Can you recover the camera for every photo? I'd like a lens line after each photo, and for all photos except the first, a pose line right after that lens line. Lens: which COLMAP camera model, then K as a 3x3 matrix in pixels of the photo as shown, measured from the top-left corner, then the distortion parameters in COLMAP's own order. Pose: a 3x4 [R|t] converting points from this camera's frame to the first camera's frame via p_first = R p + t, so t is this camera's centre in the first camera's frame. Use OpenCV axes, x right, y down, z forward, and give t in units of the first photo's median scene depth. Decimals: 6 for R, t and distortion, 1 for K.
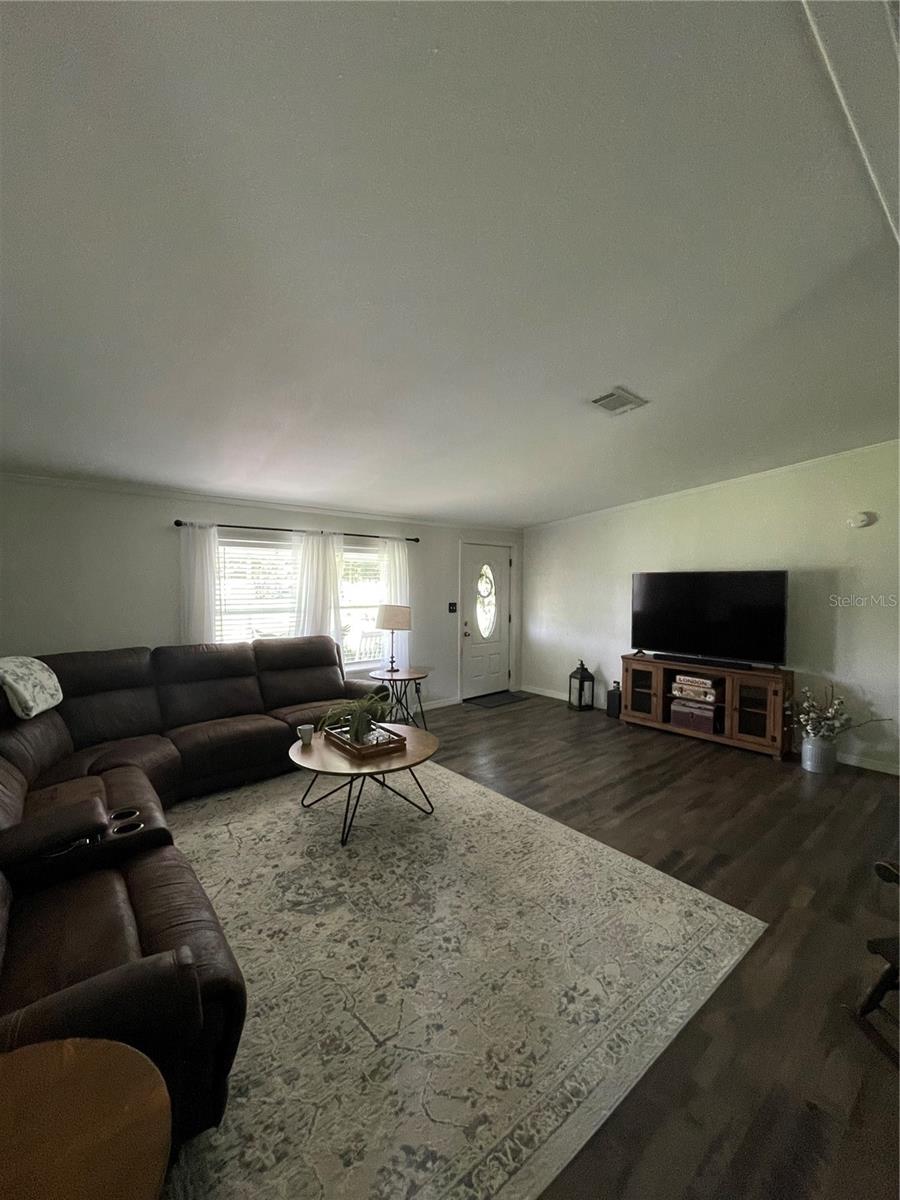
lens RADIAL K [[487.5, 0, 456.2], [0, 487.5, 594.4], [0, 0, 1]] dist [-0.000653, 0.000314]
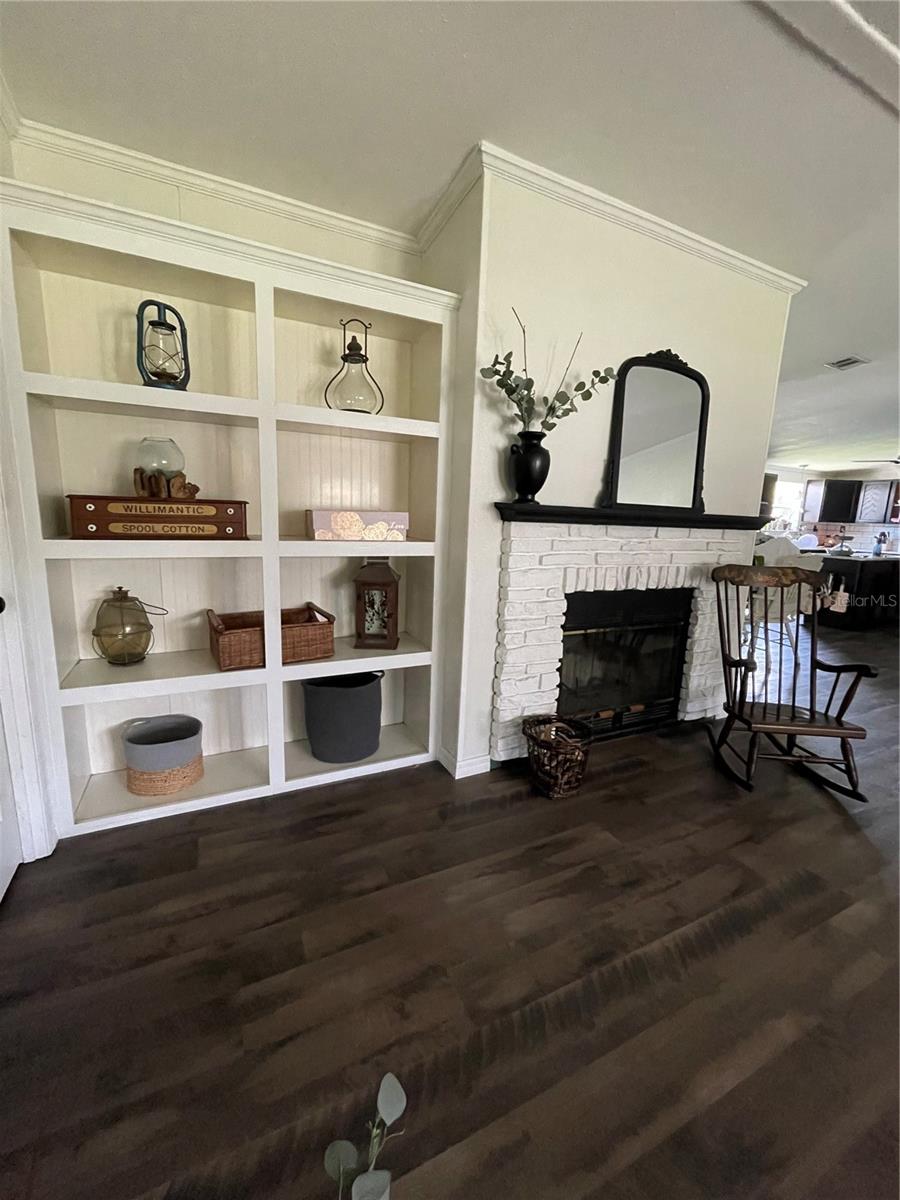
lens RADIAL K [[487.5, 0, 448.0], [0, 487.5, 600.9], [0, 0, 1]] dist [-0.000653, 0.000314]
pose [[-0.966415, -0.089522, 0.240889, 0.609260], [-0.040436, 0.978658, 0.201477, 0.040802], [-0.253785, 0.184970, -0.949410, 0.915578]]
